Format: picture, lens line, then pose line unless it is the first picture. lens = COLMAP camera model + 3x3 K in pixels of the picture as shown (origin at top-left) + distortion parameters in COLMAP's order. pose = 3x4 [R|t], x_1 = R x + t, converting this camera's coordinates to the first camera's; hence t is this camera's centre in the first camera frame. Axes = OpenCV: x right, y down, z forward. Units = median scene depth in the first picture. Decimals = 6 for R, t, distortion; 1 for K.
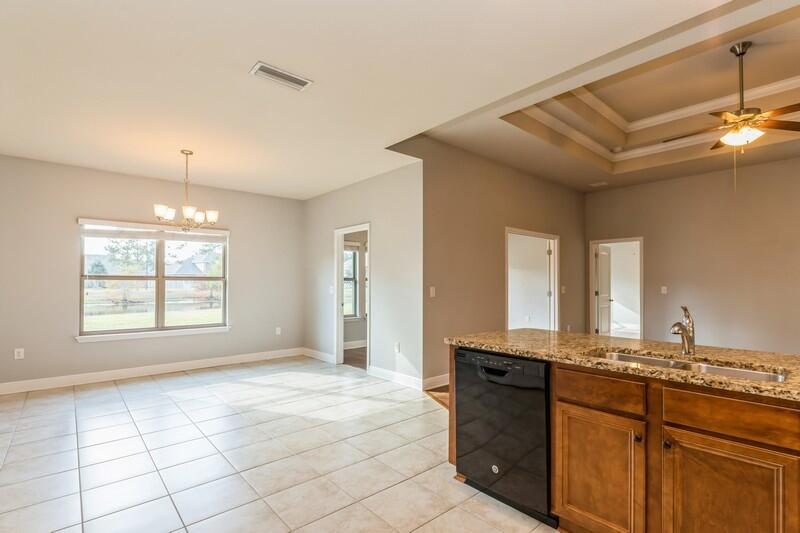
lens RADIAL K [[385.7, 0, 410.5], [0, 385.7, 281.9], [0, 0, 1]] dist [0.001973, 0.000099]
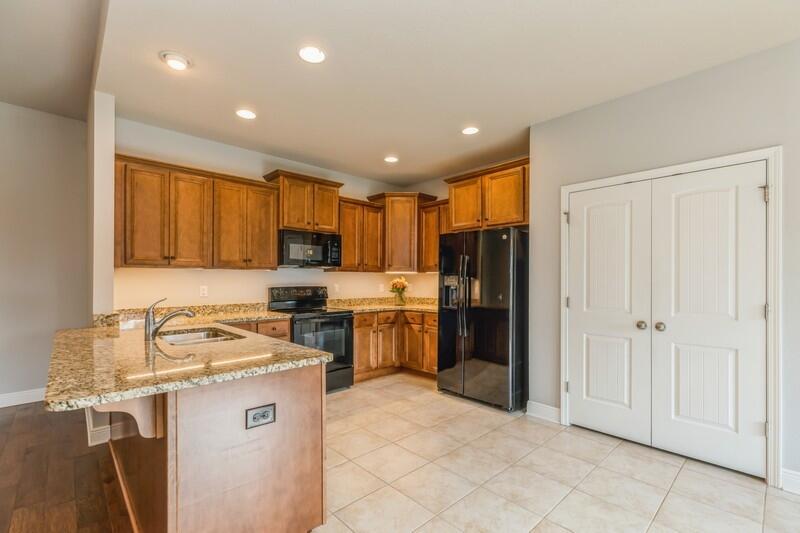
lens RADIAL K [[359.3, 0, 403.0], [0, 359.3, 276.5], [0, 0, 1]] dist [0.001979, 0.000087]
pose [[-0.999760, -0.005213, -0.021273, -0.015437], [-0.005046, 0.999956, -0.007880, 0.000958], [0.021313, -0.007771, -0.999743, 0.859383]]
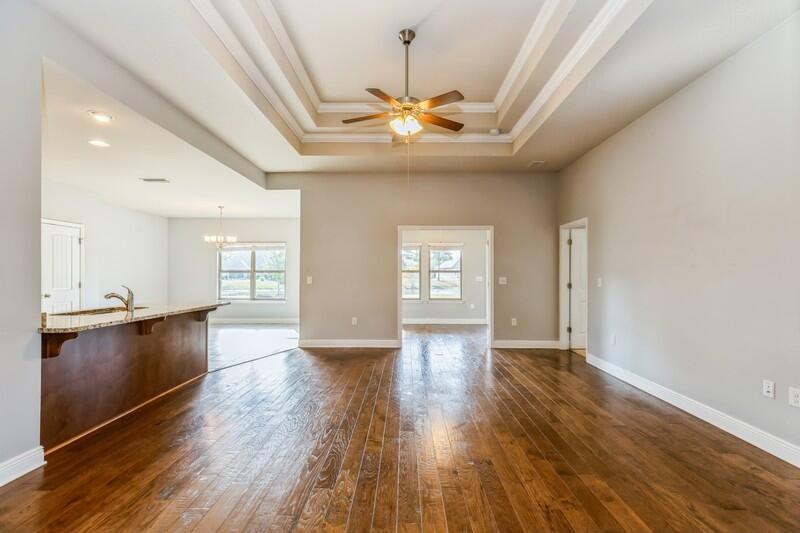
lens RADIAL K [[359.3, 0, 403.0], [0, 359.3, 276.5], [0, 0, 1]] dist [0.001979, 0.000087]
pose [[0.737142, 0.002503, -0.675734, 1.164003], [0.001439, 0.999985, 0.005274, 0.006200], [0.675737, -0.004860, 0.737127, 0.244191]]
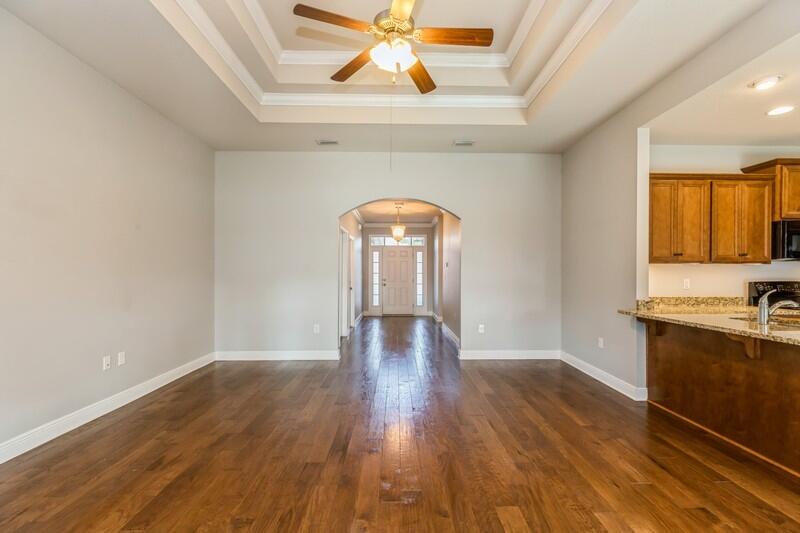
lens RADIAL K [[359.6, 0, 400.0], [0, 359.6, 266.5], [0, 0, 1]] dist [0.015204, 0.000100]
pose [[-0.749309, 0.003265, 0.662212, 0.332055], [-0.006087, 0.999912, -0.011818, 0.001447], [-0.662193, -0.012886, -0.749223, 1.163770]]
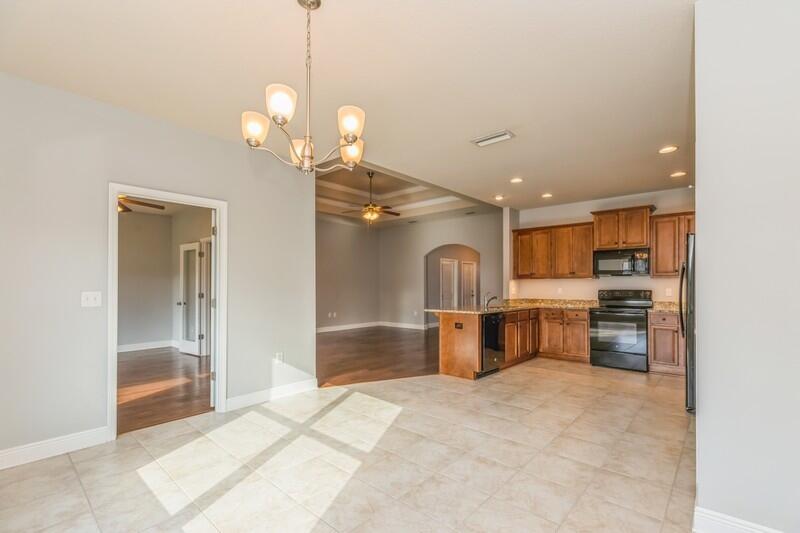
lens RADIAL K [[357.9, 0, 408.5], [0, 357.9, 284.1], [0, 0, 1]] dist [-0.001801, -0.000251]
pose [[-0.115625, 0.002091, 0.993291, -0.875418], [-0.002397, 0.999994, -0.002385, 0.005930], [-0.993290, -0.002657, -0.115619, 0.805129]]
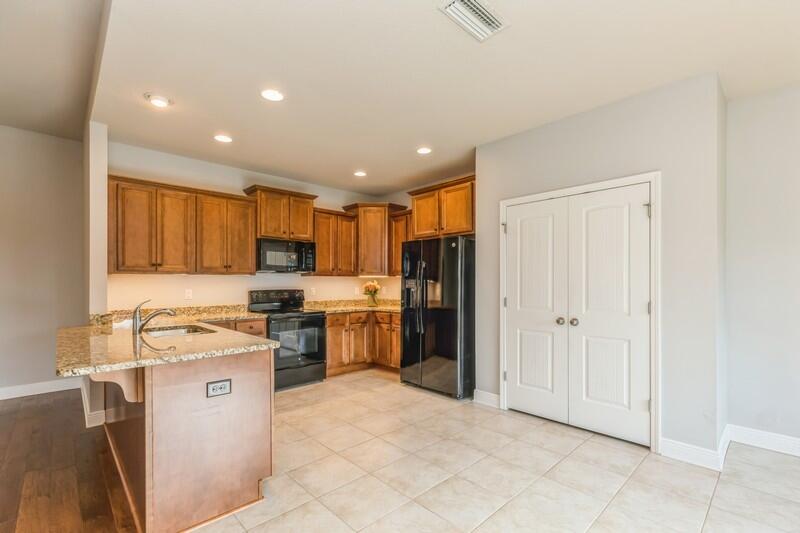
lens RADIAL K [[362.3, 0, 403.3], [0, 362.3, 279.7], [0, 0, 1]] dist [0.002041, 0.000227]
pose [[-0.999706, -0.000252, -0.024232, -0.097143], [-0.000058, 0.999968, -0.007990, 0.000467], [0.024233, -0.007986, -0.999674, 0.959593]]
